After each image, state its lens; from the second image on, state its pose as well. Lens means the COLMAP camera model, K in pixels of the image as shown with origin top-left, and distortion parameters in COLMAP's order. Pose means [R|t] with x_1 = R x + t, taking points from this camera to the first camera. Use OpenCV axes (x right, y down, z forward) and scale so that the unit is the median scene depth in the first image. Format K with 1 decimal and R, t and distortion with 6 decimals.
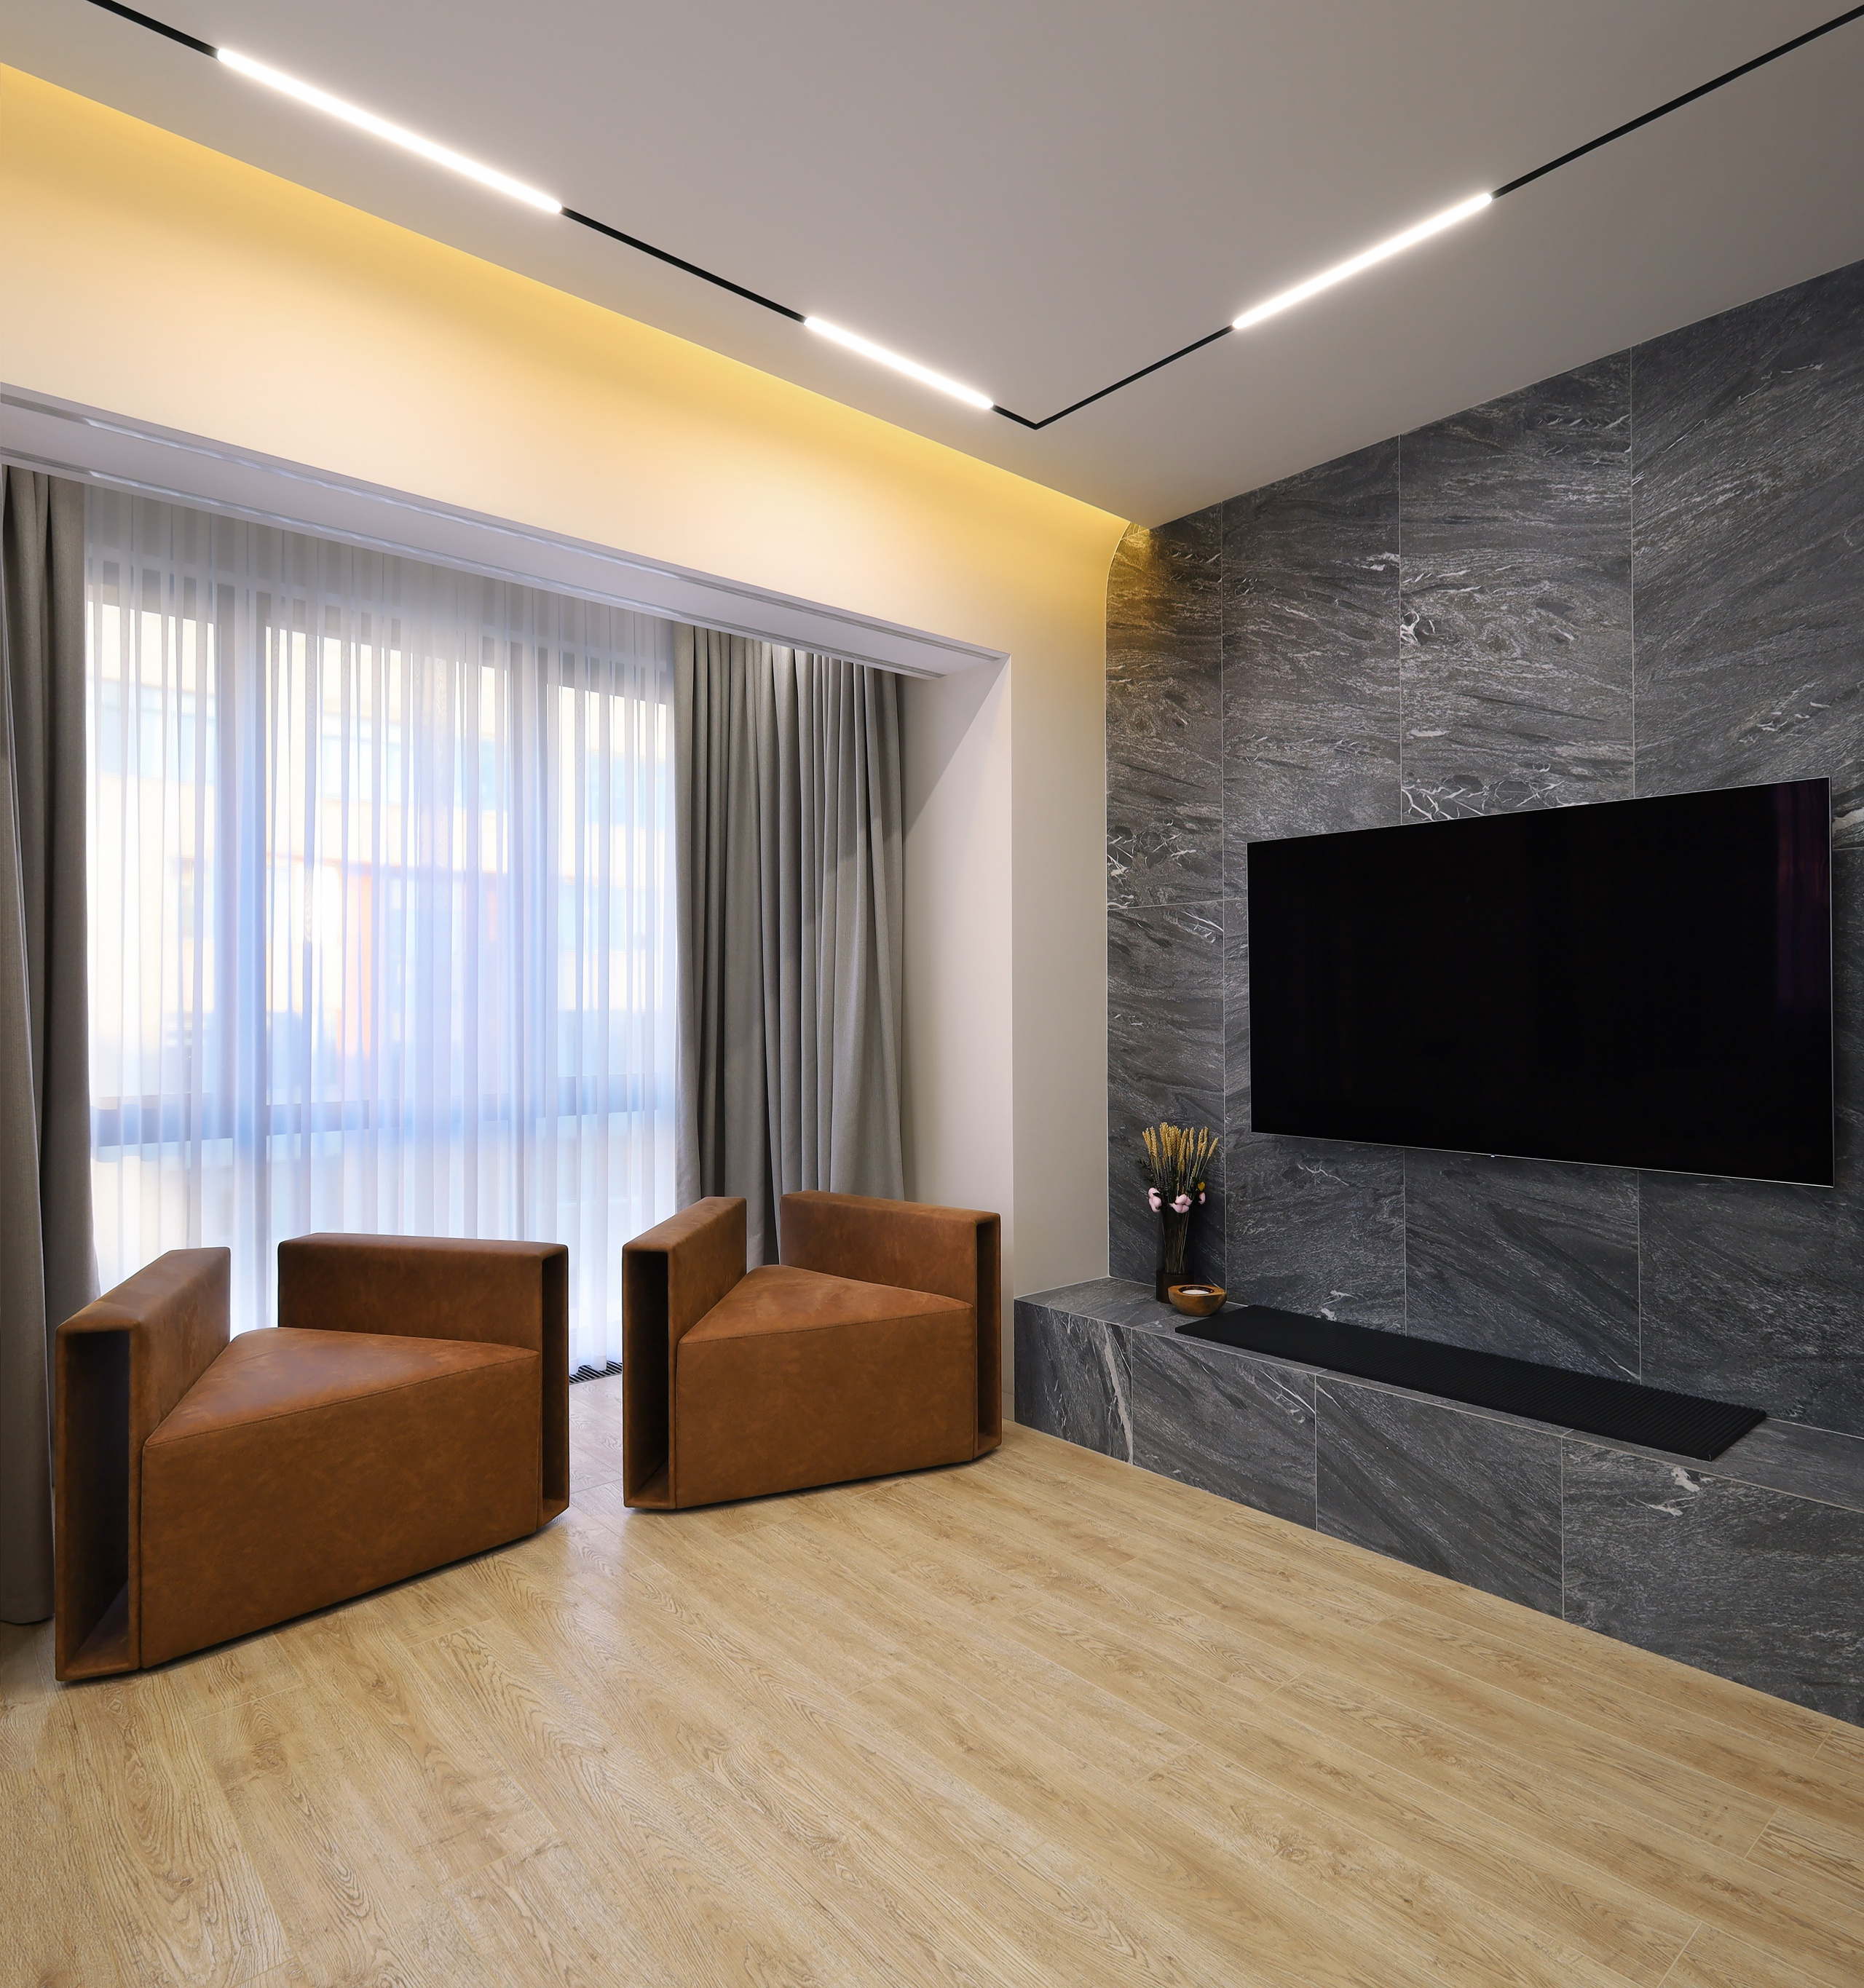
lens RADIAL K [[1240.6, 0, 1006.4], [0, 1240.6, 972.3], [0, 0, 1]] dist [-0.005211, 0.007401]
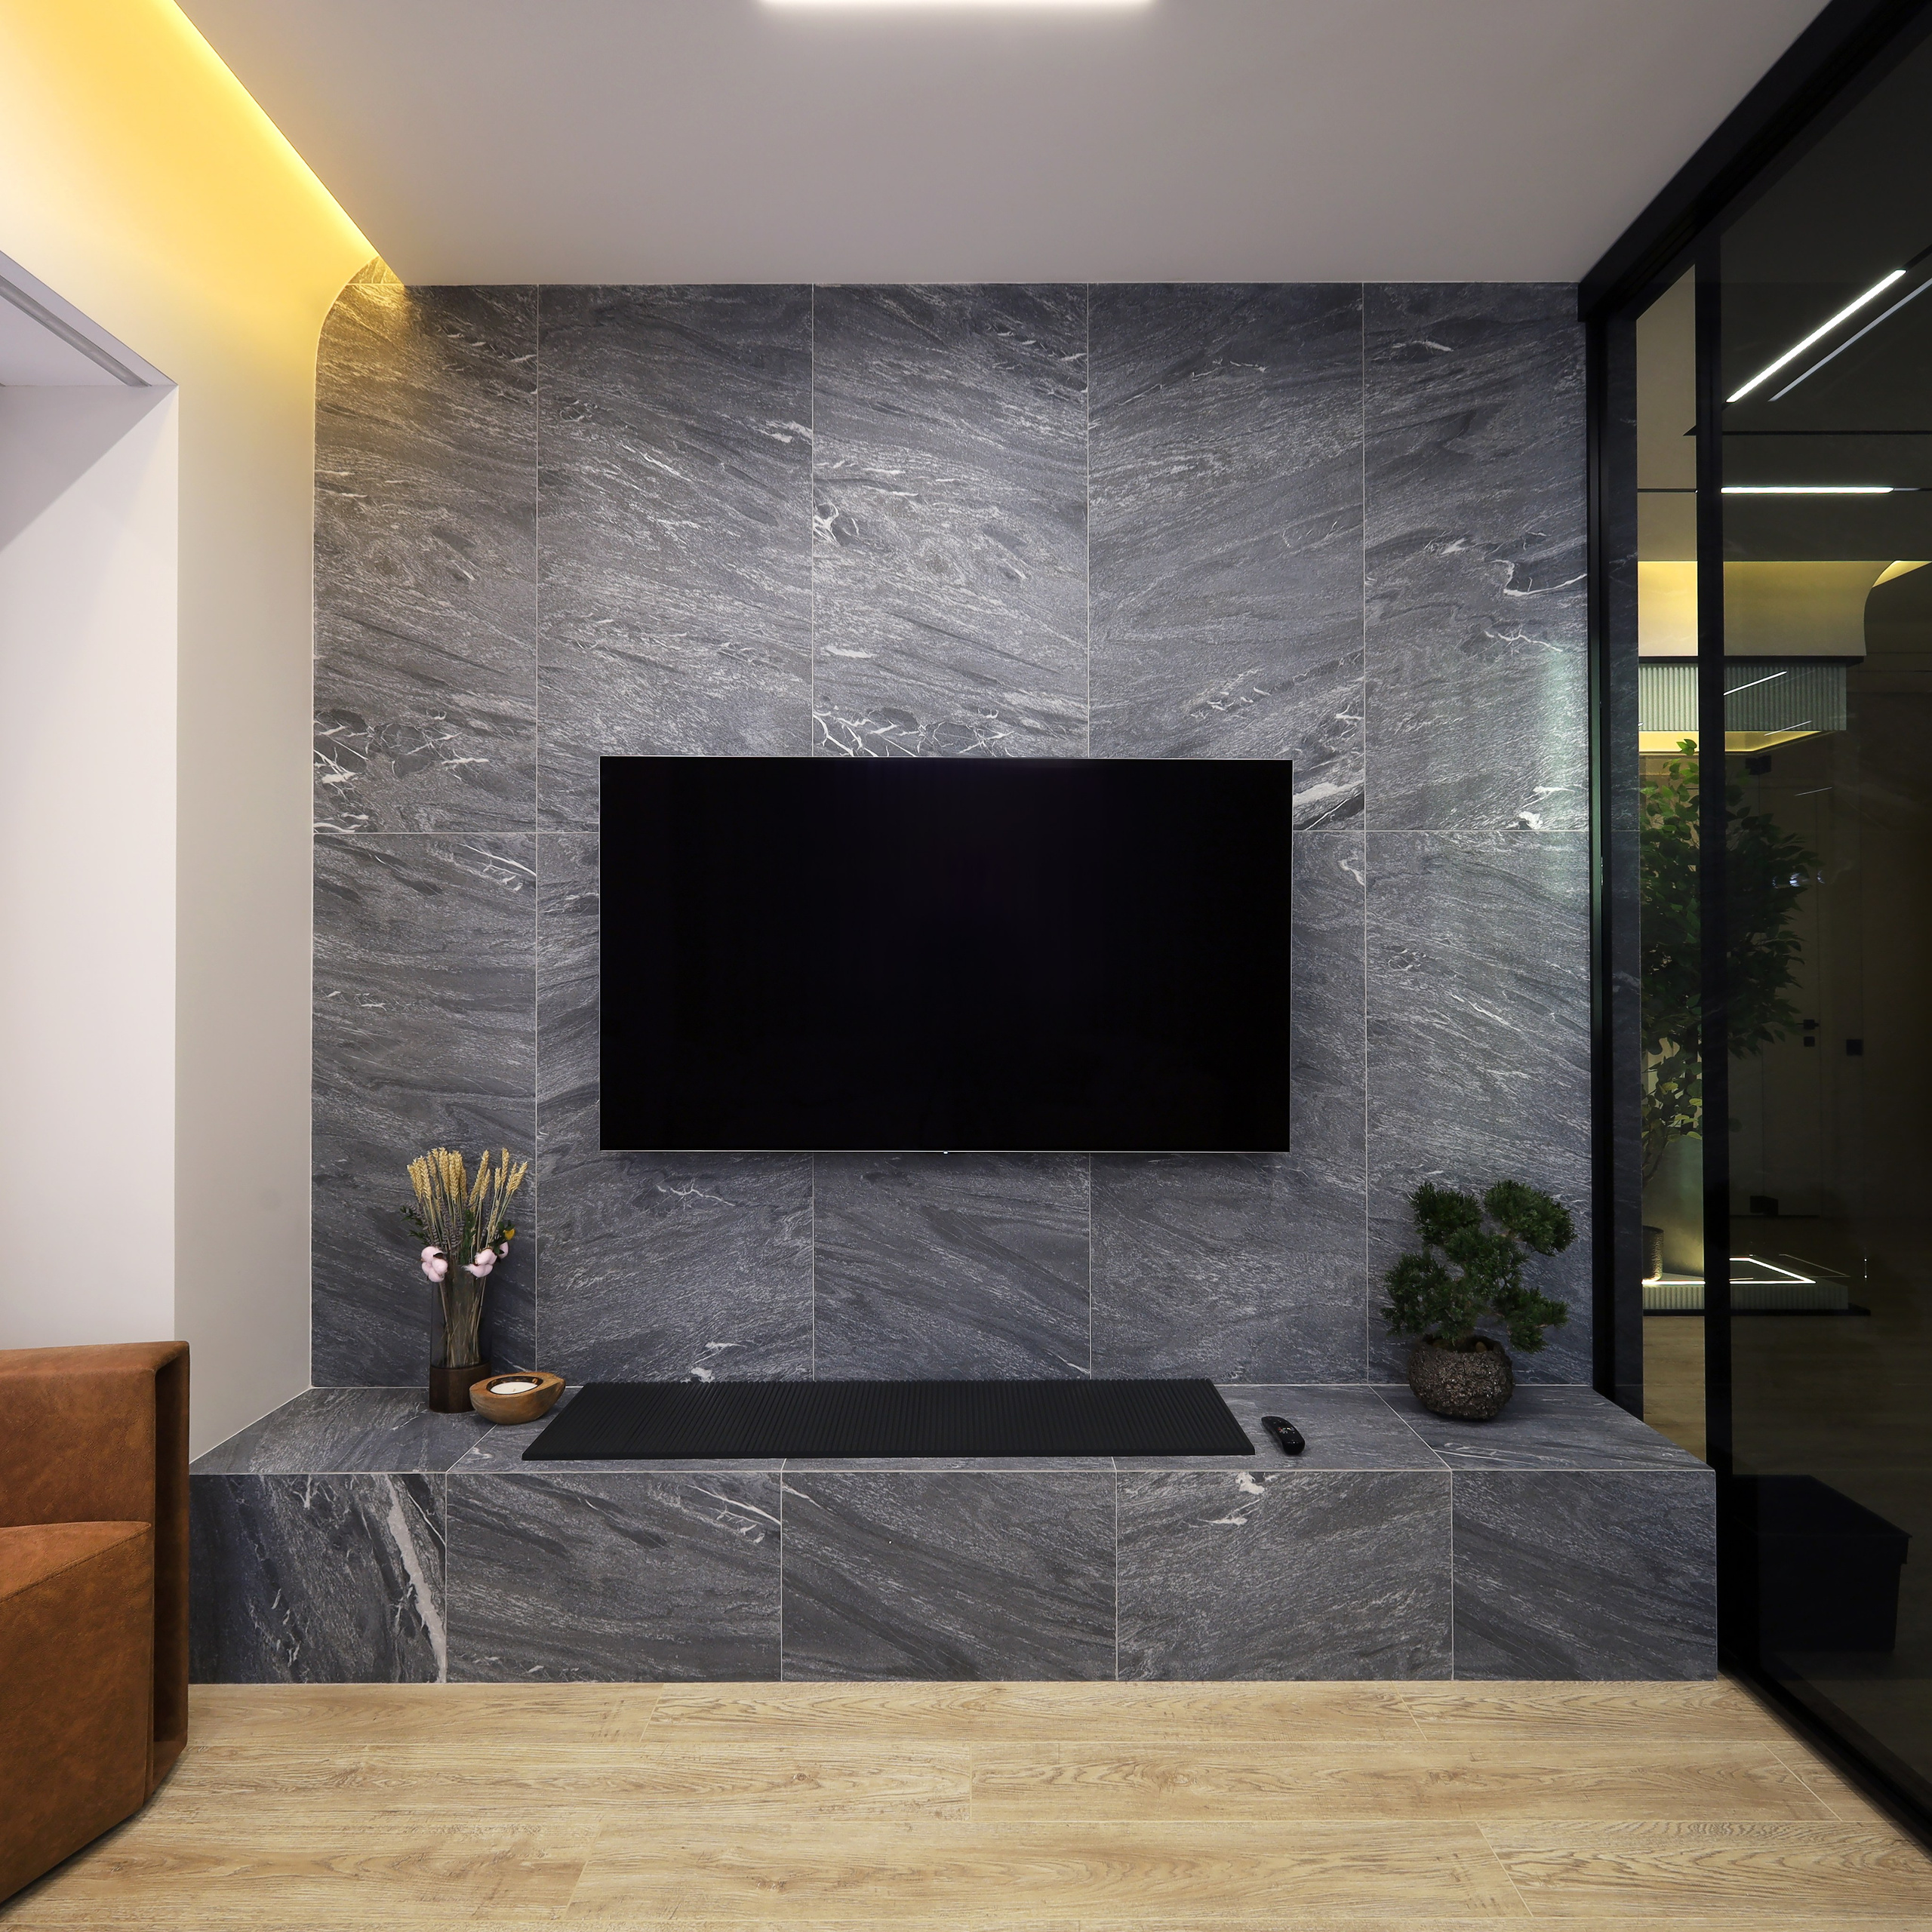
lens RADIAL K [[1153.9, 0, 1000.4], [0, 1153.9, 959.6], [0, 0, 1]] dist [0.002433, -0.000595]
pose [[0.669016, 0.015399, 0.743089, -0.164256], [-0.021087, 0.999776, -0.001733, 0.012992], [-0.742949, -0.014510, 0.669190, 0.394027]]
